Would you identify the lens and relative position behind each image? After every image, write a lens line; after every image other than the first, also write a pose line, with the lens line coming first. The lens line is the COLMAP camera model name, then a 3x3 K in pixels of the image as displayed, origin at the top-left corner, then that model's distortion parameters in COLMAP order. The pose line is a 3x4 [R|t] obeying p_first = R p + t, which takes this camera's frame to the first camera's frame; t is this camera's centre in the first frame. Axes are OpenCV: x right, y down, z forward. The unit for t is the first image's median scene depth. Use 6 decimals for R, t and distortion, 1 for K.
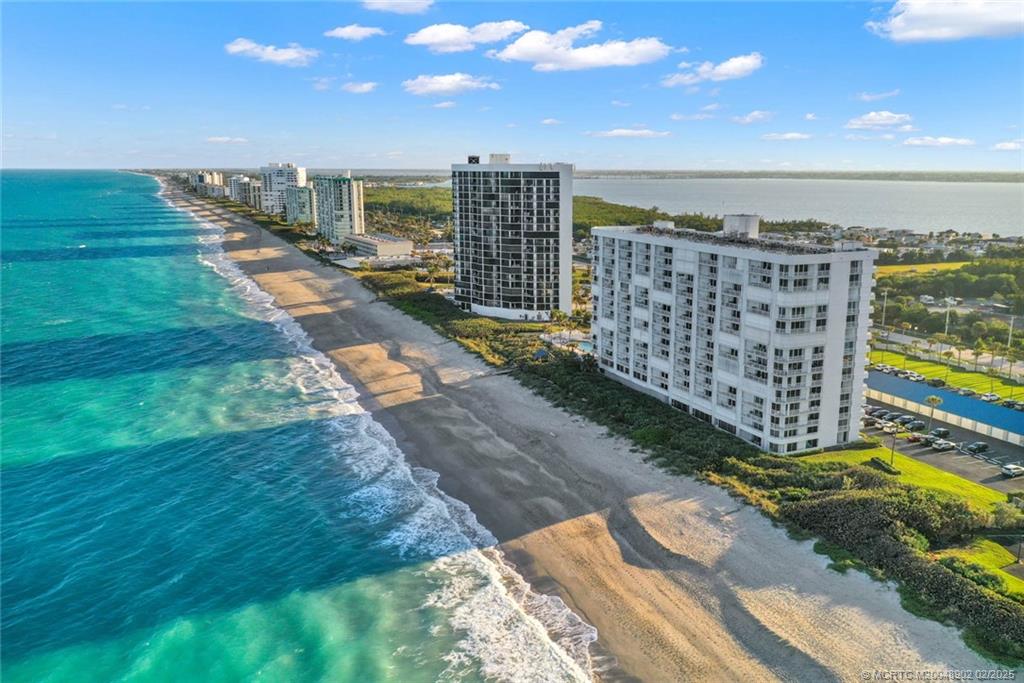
lens RADIAL K [[807.8, 0, 512.0], [0, 807.8, 341.5], [0, 0, 1]] dist [-0.000018, -0.001328]
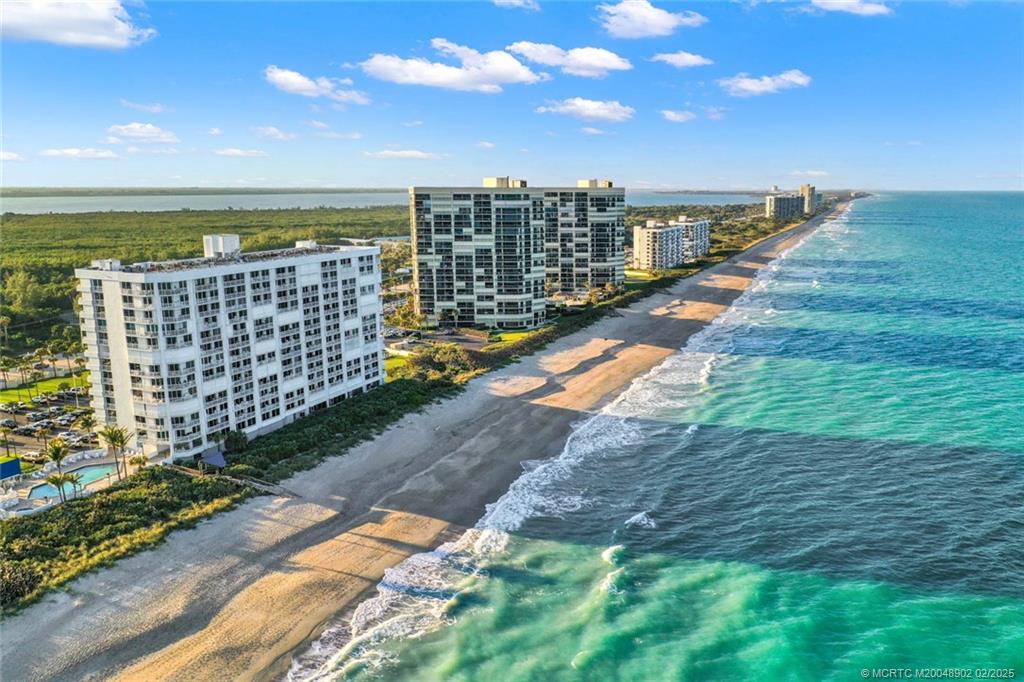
lens RADIAL K [[807.8, 0, 512.0], [0, 807.8, 341.0], [0, 0, 1]] dist [-0.000018, -0.001328]
pose [[-0.688541, -0.150103, 0.709493, -0.702725], [0.134554, 0.934915, 0.328374, -0.310020], [-0.712606, 0.321565, -0.623530, 1.393238]]
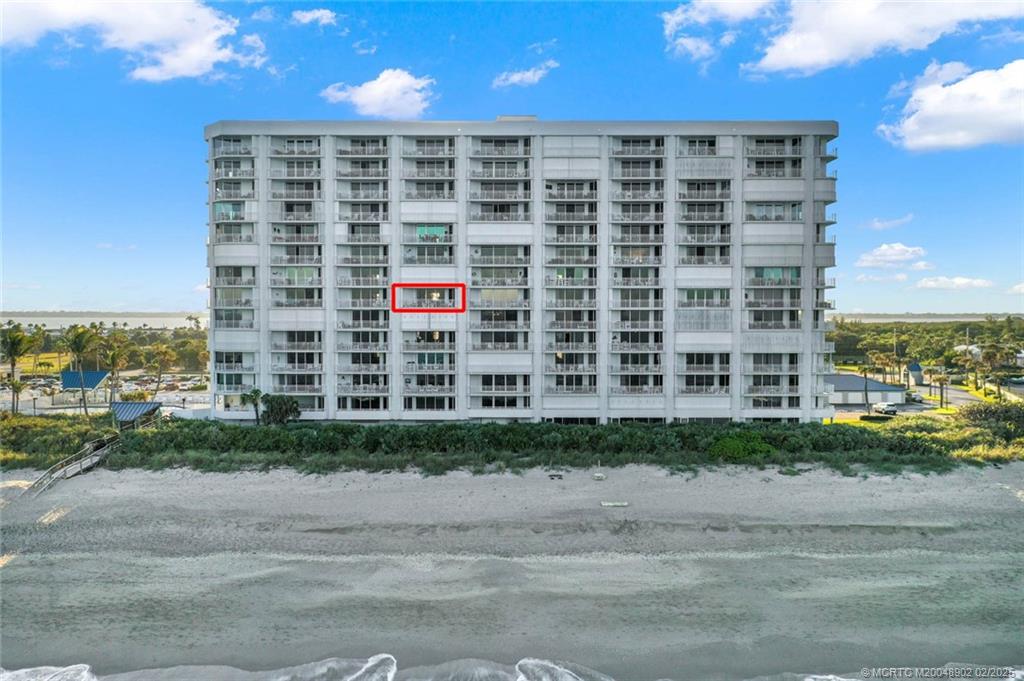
lens RADIAL K [[807.8, 0, 512.0], [0, 807.8, 340.5], [0, 0, 1]] dist [-0.000018, -0.001328]
pose [[0.428252, -0.044680, 0.902554, -0.284661], [0.190916, 0.980706, -0.042038, 0.038866], [-0.883262, 0.190315, 0.428519, 0.753952]]
